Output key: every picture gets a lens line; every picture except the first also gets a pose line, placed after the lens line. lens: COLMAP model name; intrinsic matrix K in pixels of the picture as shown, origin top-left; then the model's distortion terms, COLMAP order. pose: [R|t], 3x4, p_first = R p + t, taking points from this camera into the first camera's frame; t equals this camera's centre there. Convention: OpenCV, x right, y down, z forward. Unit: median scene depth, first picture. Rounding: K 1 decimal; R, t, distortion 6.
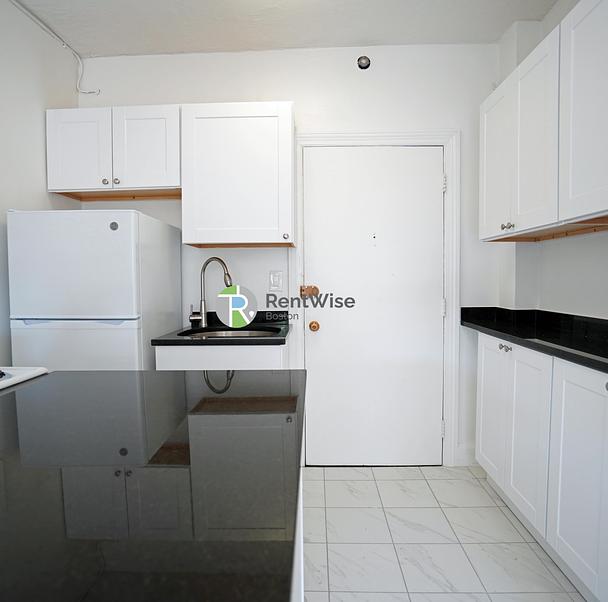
lens RADIAL K [[392.3, 0, 304.0], [0, 392.3, 301.0], [0, 0, 1]] dist [0.002733, 0.000726]
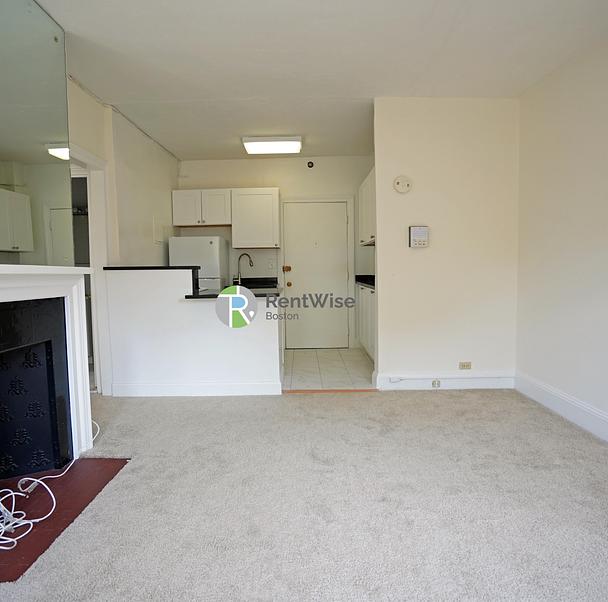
lens RADIAL K [[470.5, 0, 304.0], [0, 470.5, 301.0], [0, 0, 1]] dist [-0.001249, -0.000236]
pose [[0.999538, -0.010061, 0.028667, 0.033816], [0.009812, 0.999913, 0.008813, 0.141999], [-0.028753, -0.008528, 0.999550, -1.726828]]
